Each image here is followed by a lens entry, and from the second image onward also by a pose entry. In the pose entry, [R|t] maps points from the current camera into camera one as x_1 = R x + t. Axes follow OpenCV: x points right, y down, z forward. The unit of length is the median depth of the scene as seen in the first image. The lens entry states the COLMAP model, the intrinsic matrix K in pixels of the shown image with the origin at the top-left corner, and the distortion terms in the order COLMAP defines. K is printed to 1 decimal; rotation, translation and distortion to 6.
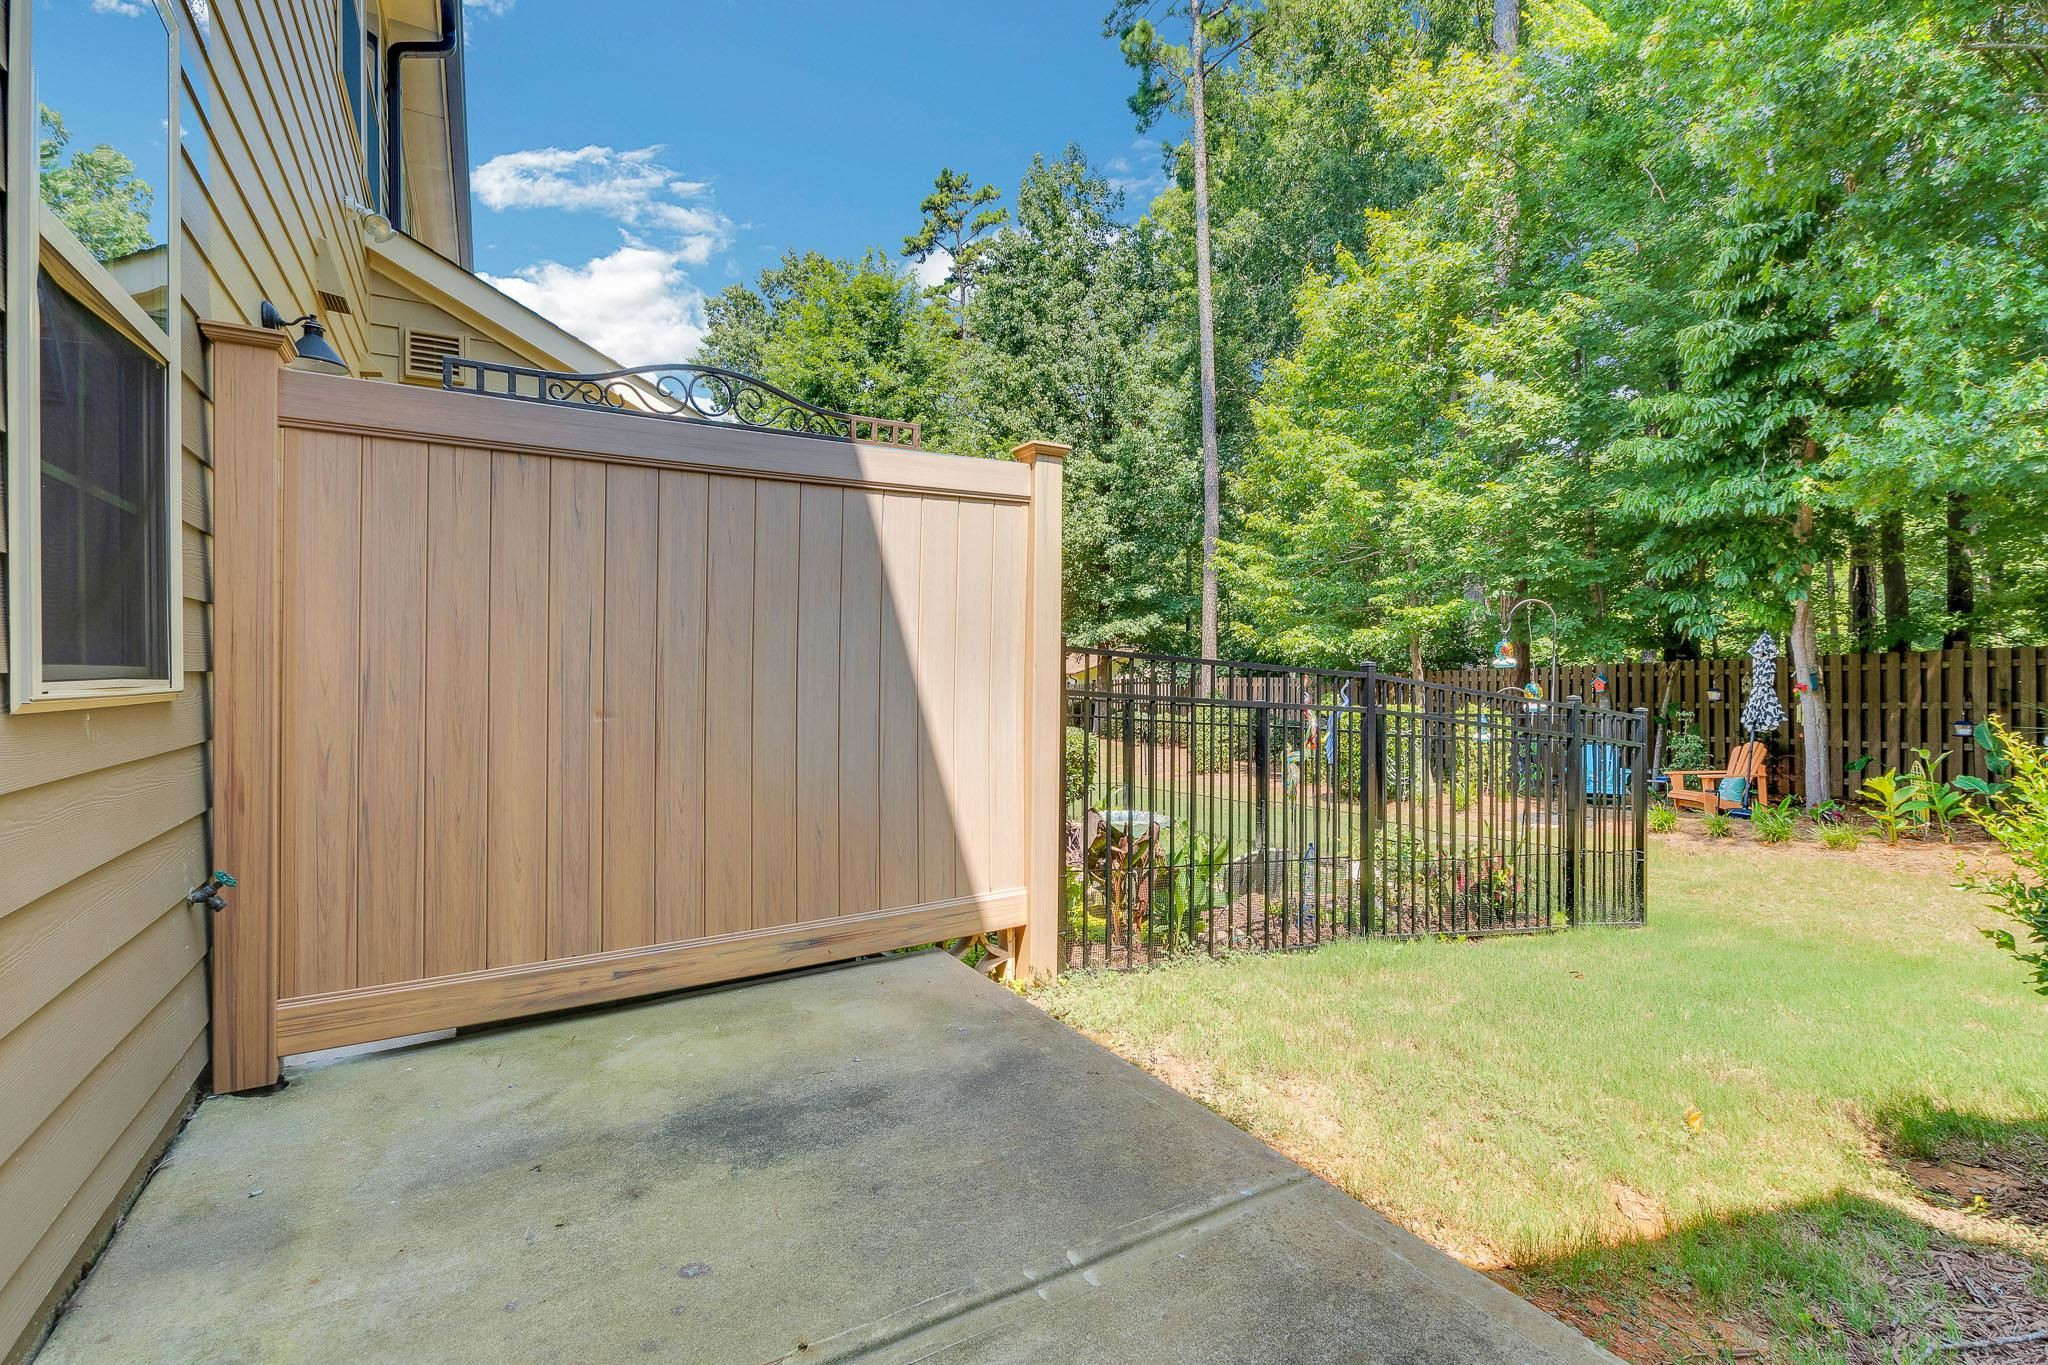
lens RADIAL K [[934.9, 0, 963.1], [0, 934.9, 677.4], [0, 0, 1]] dist [0.001426, -0.000447]
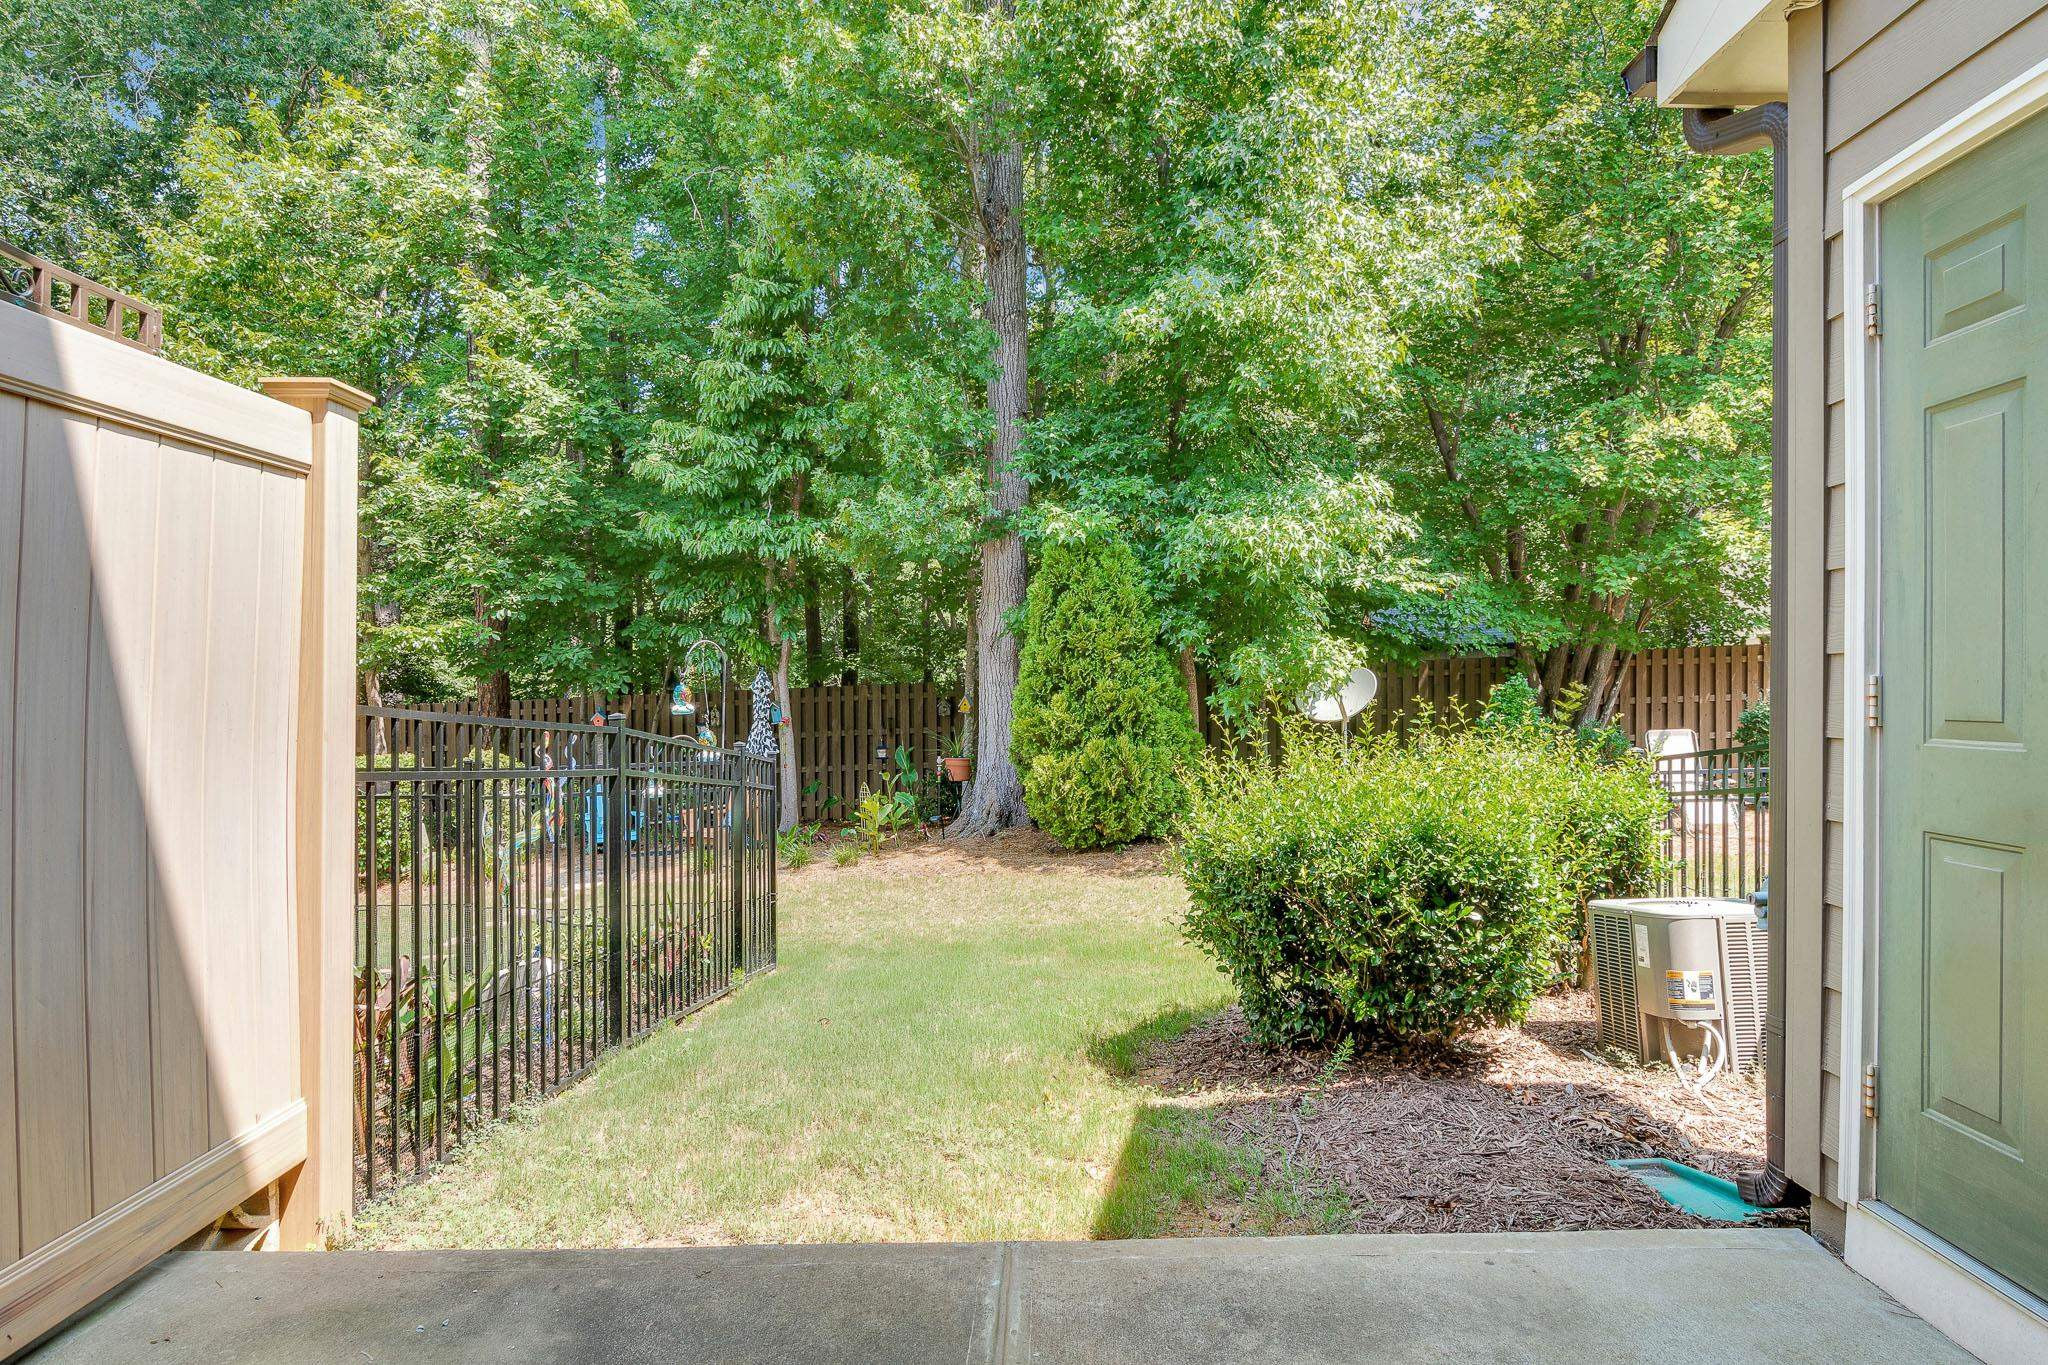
lens RADIAL K [[1273.9, 0, 1002.5], [0, 1273.9, 686.7], [0, 0, 1]] dist [-0.001940, -0.000389]
pose [[0.430357, -0.005450, 0.902642, -0.332513], [0.010469, 0.999945, 0.001046, -0.028677], [-0.902598, 0.008999, 0.430390, 0.151409]]
